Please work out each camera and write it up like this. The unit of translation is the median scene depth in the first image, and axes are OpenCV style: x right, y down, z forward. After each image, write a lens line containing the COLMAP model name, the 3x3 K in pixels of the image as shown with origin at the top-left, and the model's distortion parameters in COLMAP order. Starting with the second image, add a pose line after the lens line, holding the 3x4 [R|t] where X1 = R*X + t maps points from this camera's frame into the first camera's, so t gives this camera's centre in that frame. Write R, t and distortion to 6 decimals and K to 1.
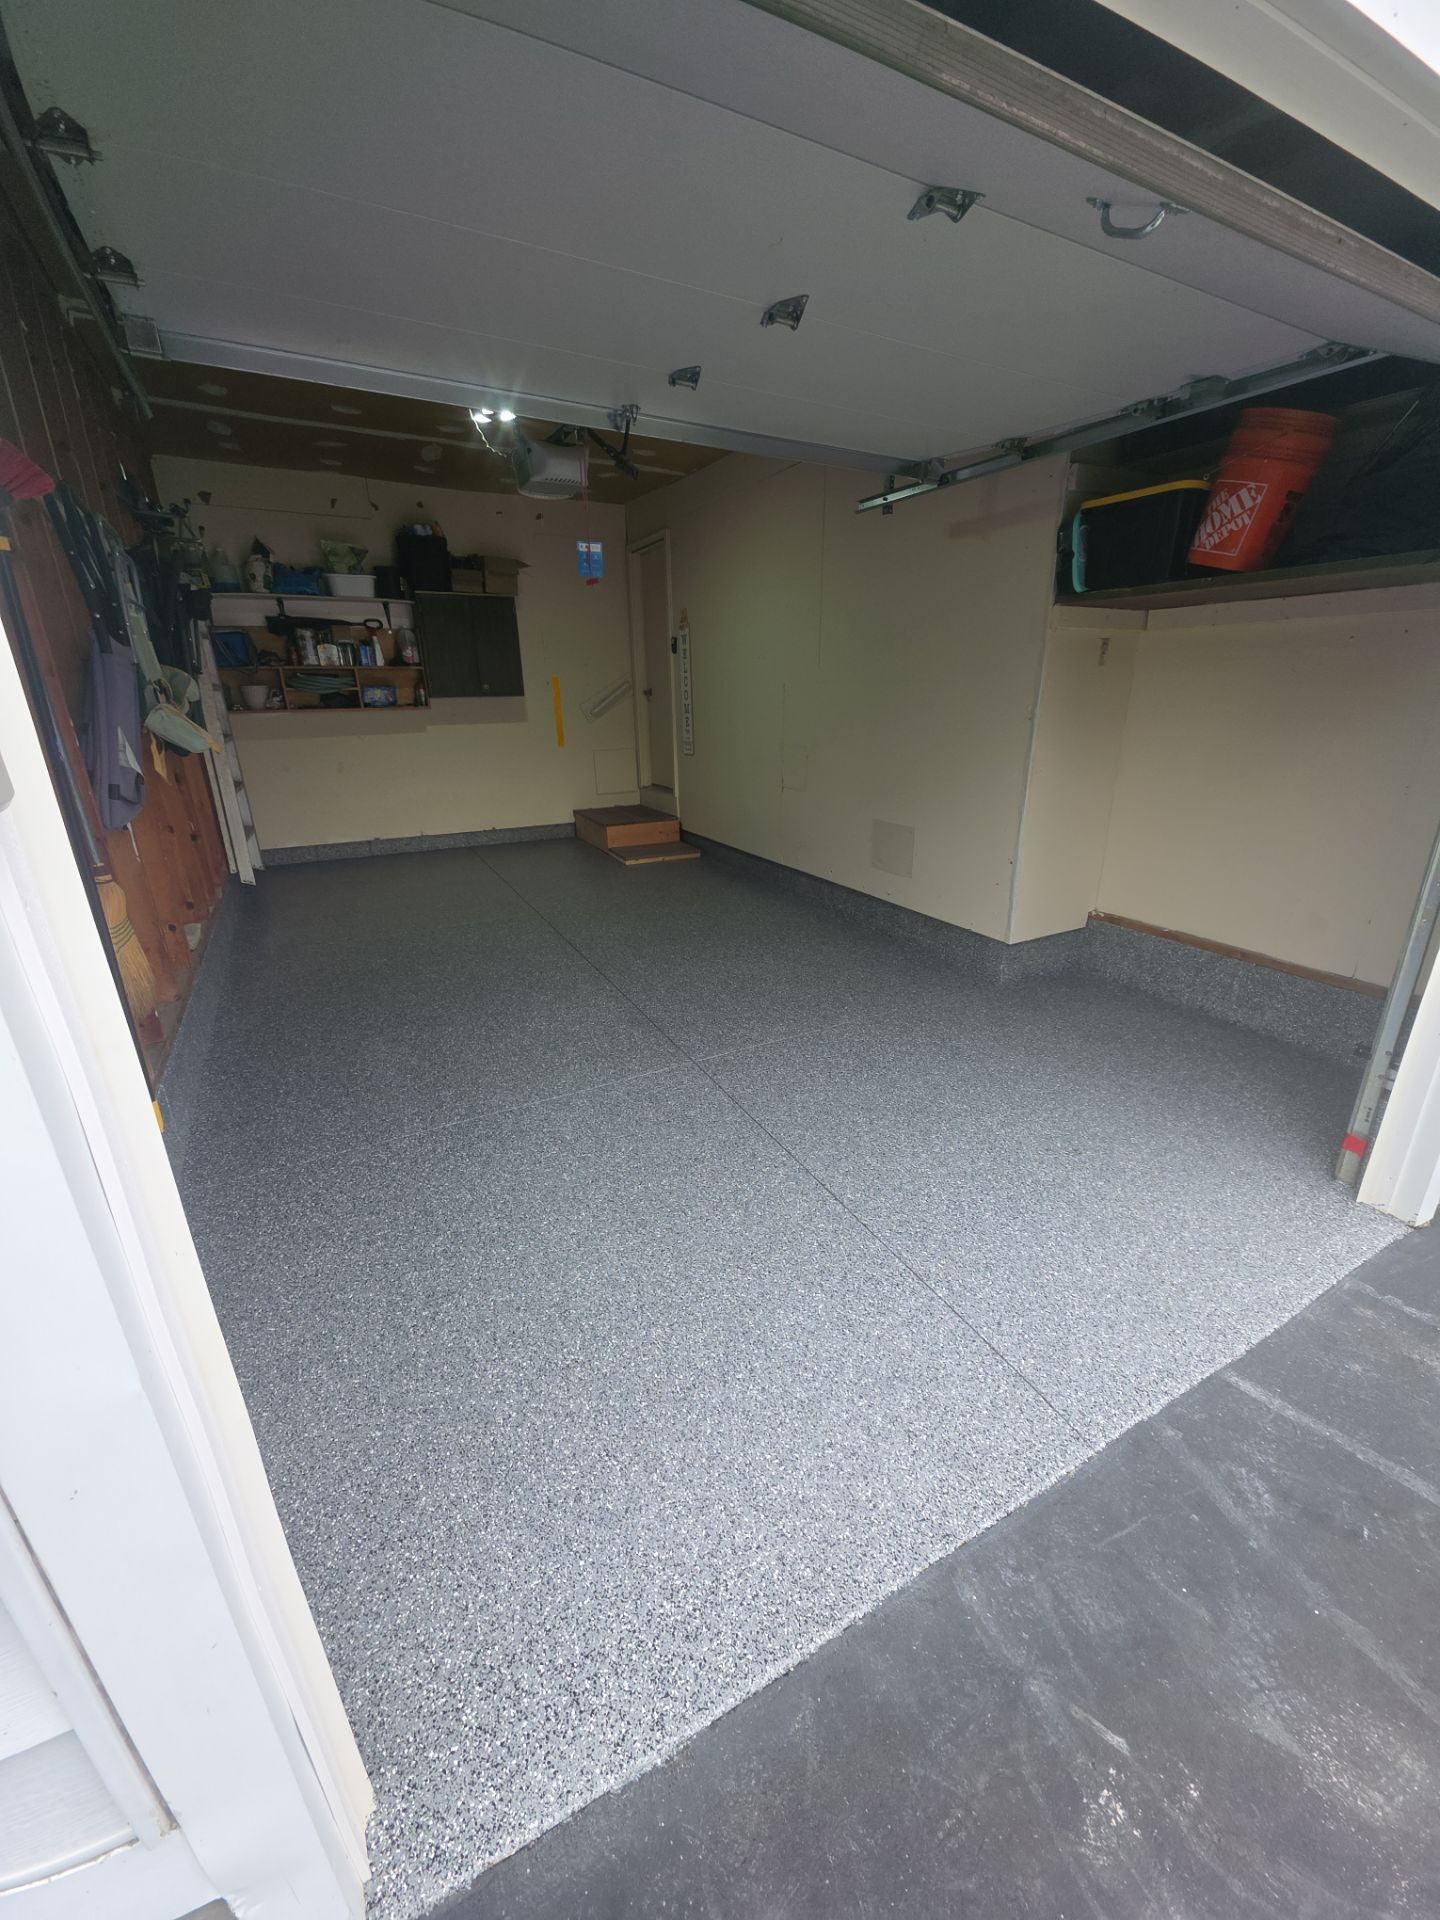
lens RADIAL K [[748.3, 0, 730.1], [0, 748.3, 962.9], [0, 0, 1]] dist [0.011185, -0.008122]
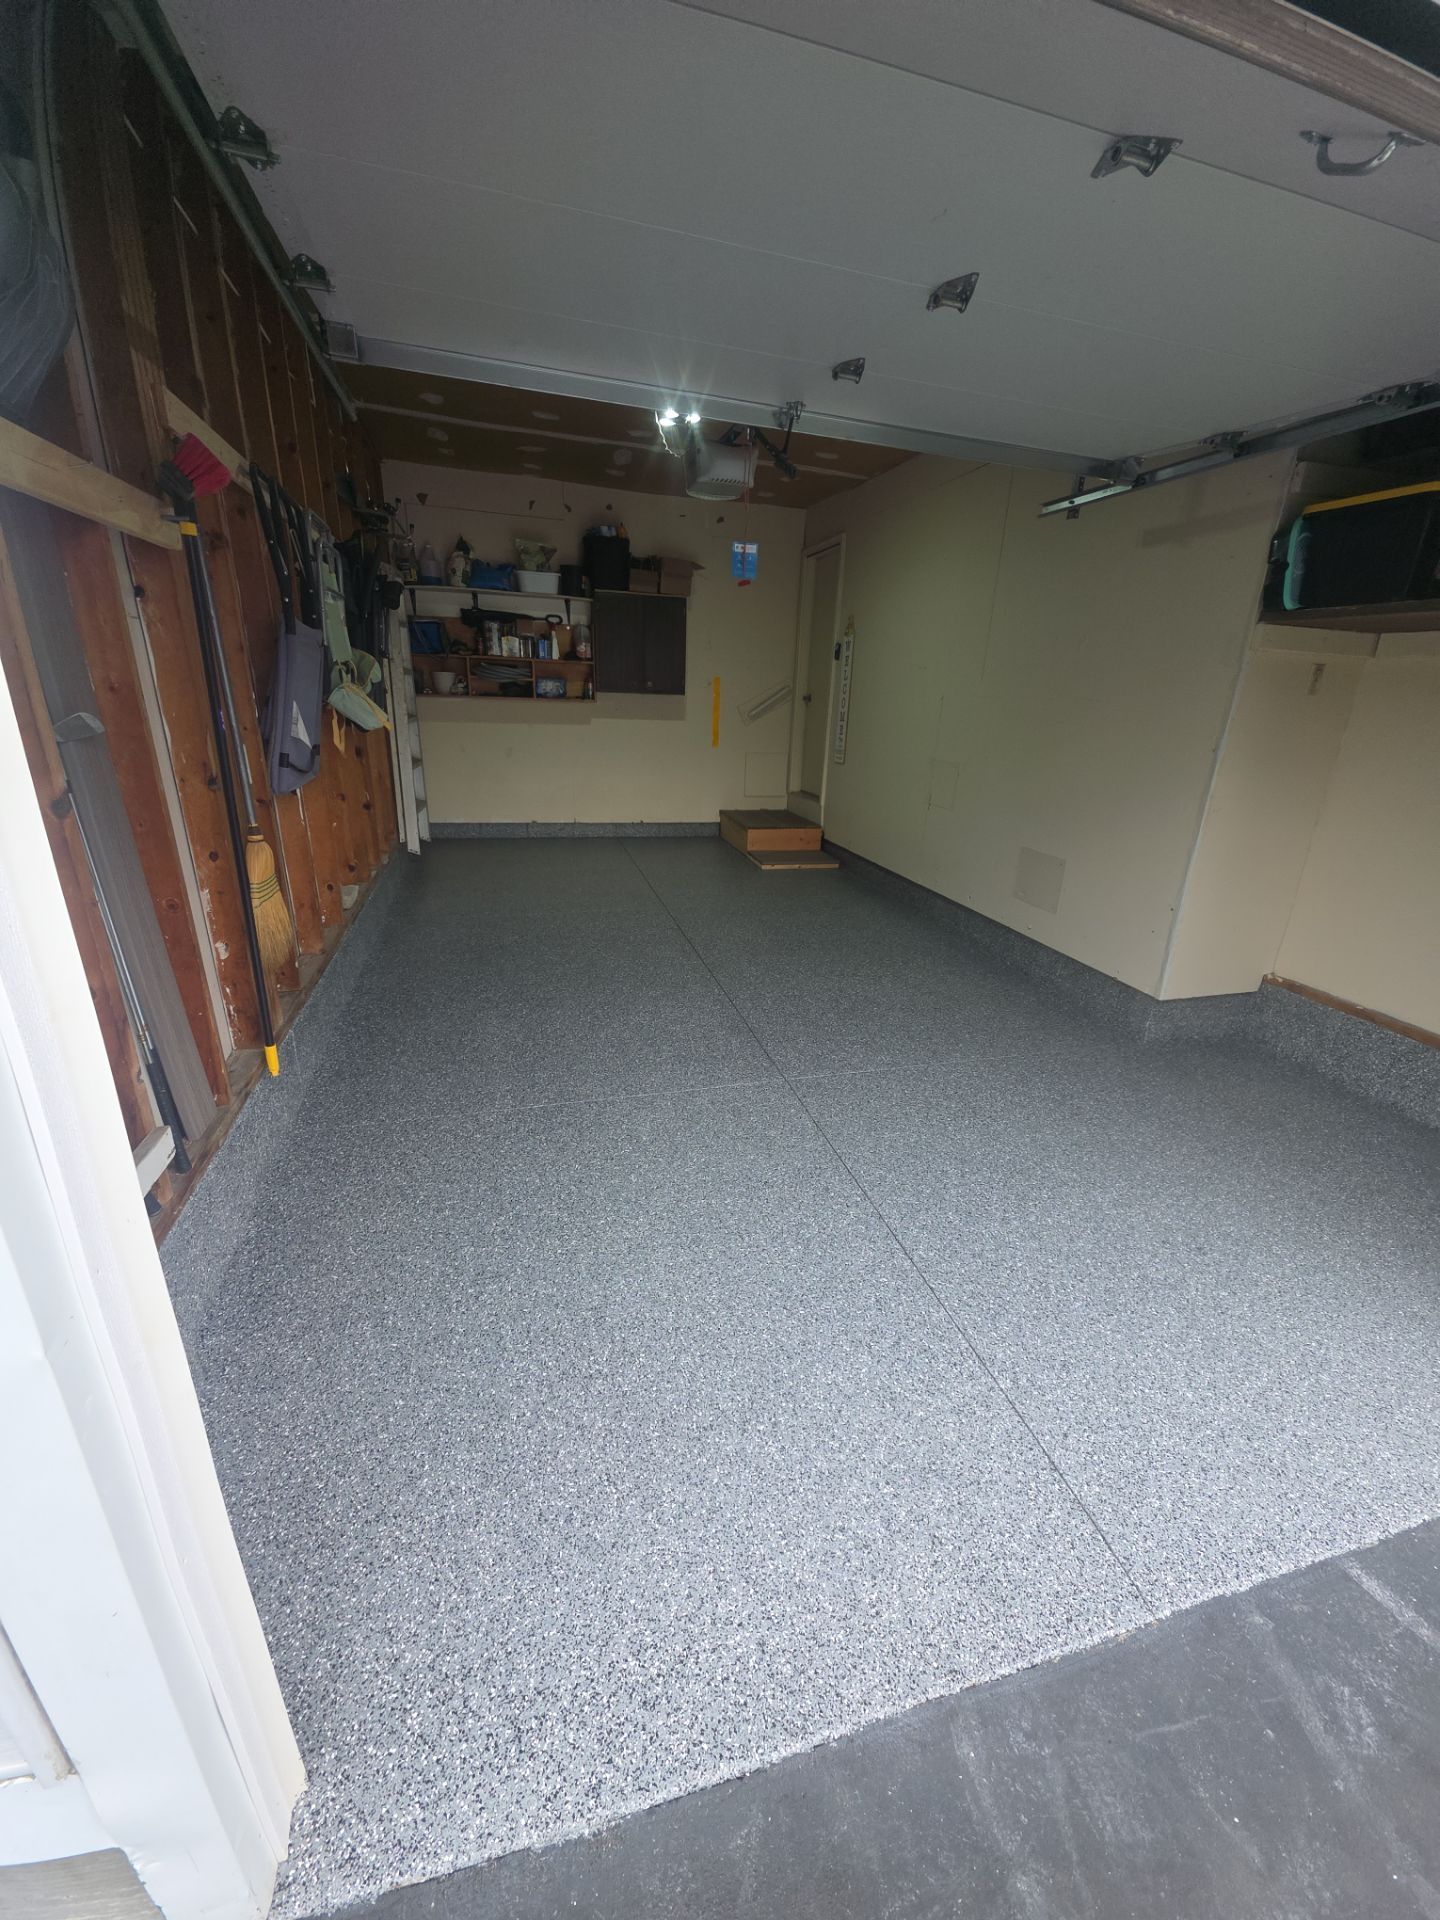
lens RADIAL K [[749.6, 0, 731.8], [0, 749.6, 962.1], [0, 0, 1]] dist [0.013200, -0.008821]
pose [[0.975355, 0.119821, -0.185270, 0.048517], [-0.121441, 0.992595, 0.002620, -0.013490], [0.184212, 0.019944, 0.982684, 0.036233]]
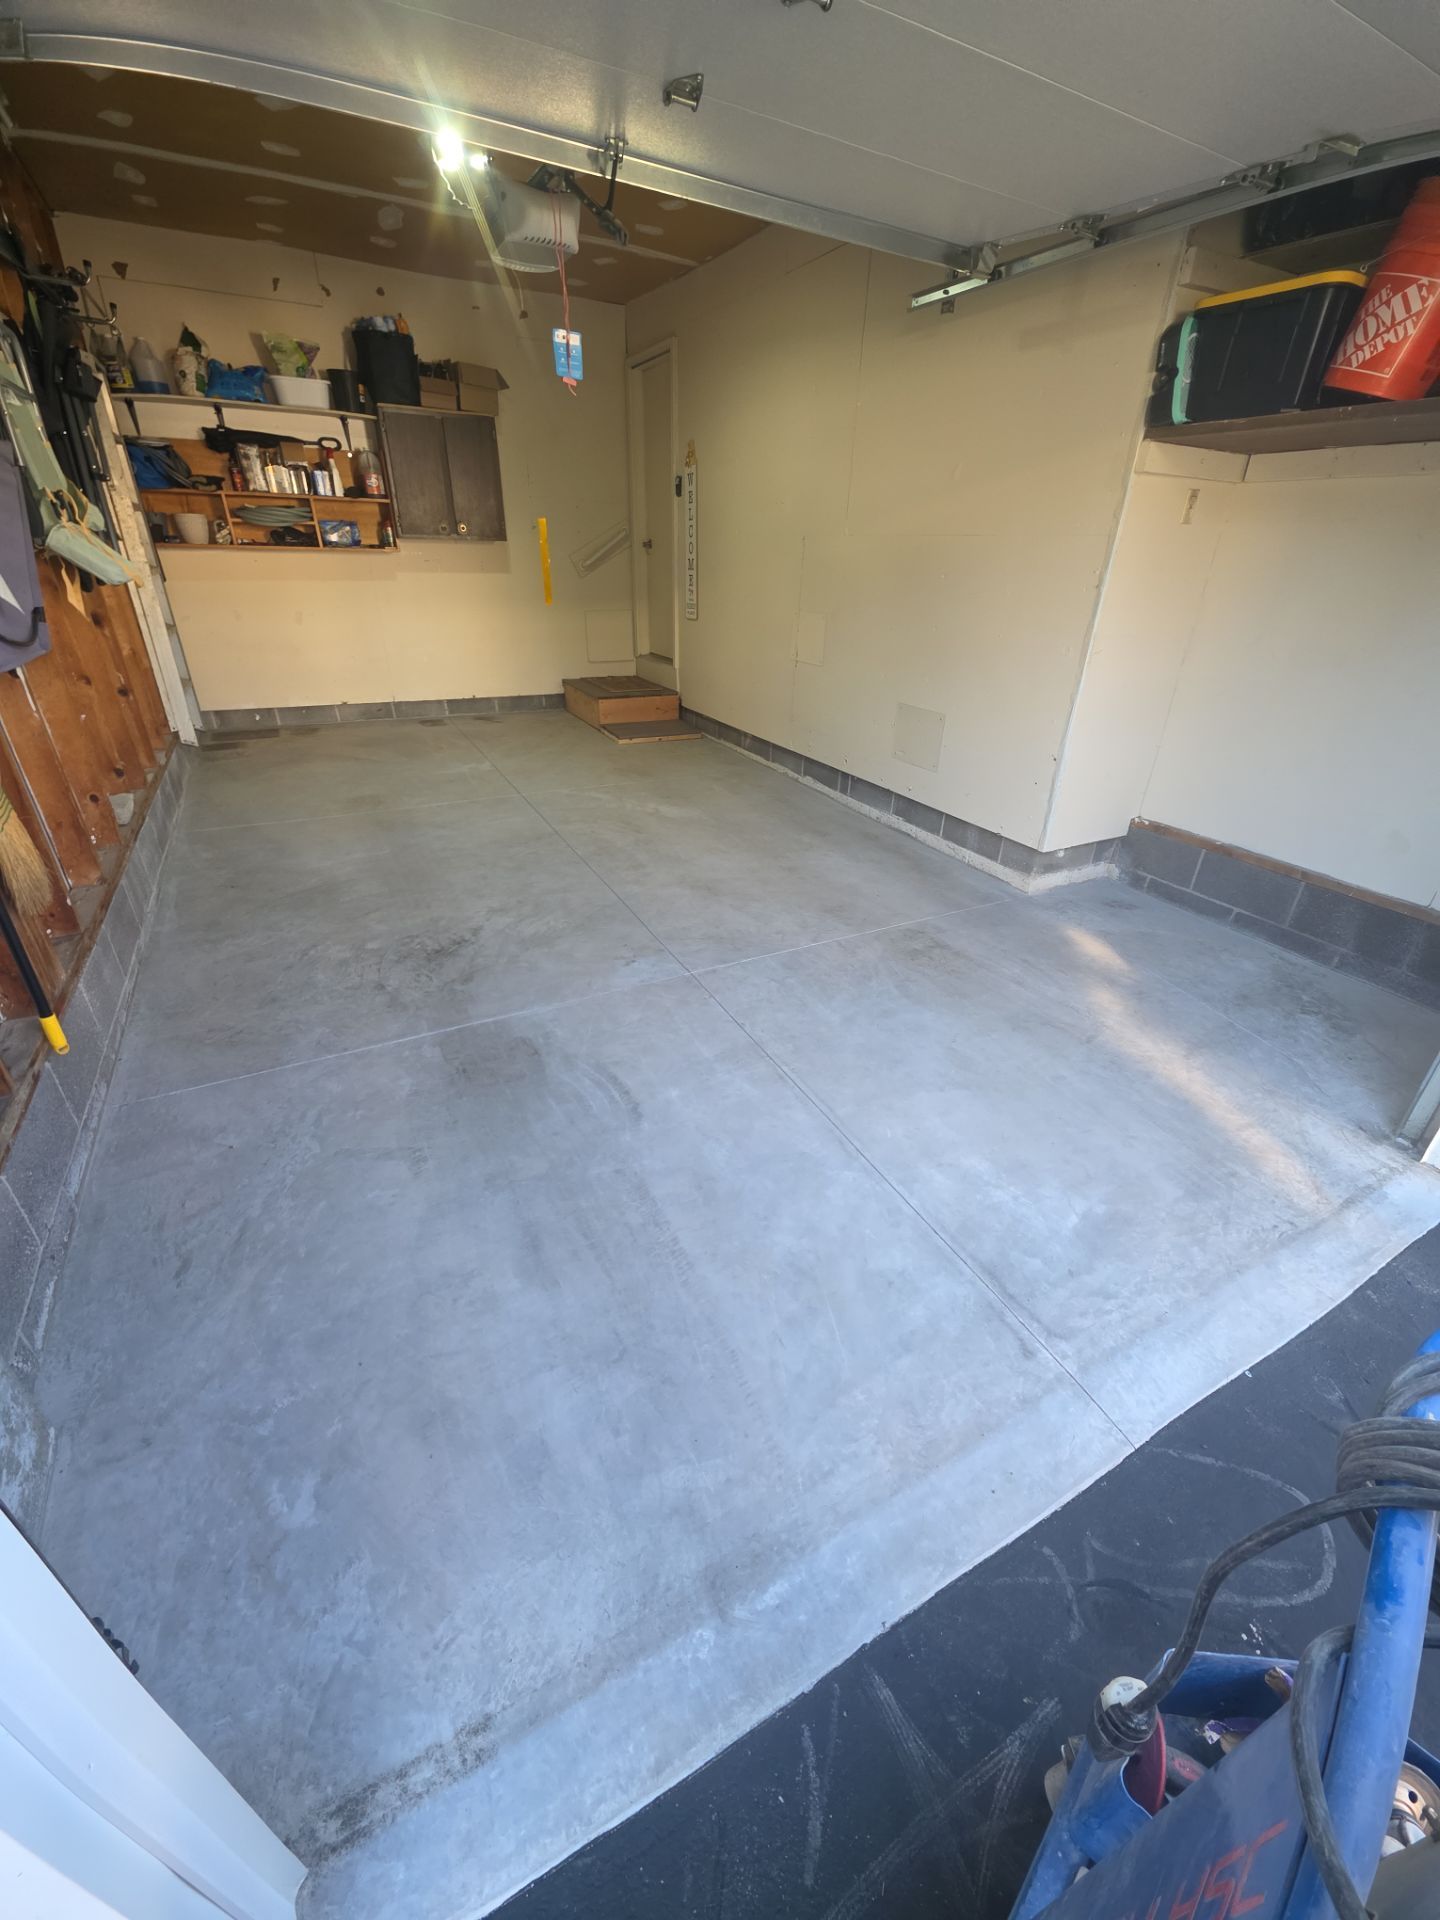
lens RADIAL K [[750.9, 0, 731.5], [0, 750.9, 963.2], [0, 0, 1]] dist [0.013164, -0.008830]
pose [[0.999241, 0.035961, 0.014998, -0.013745], [-0.037788, 0.988250, 0.148102, -0.016906], [-0.009496, -0.148556, 0.988858, 0.111296]]
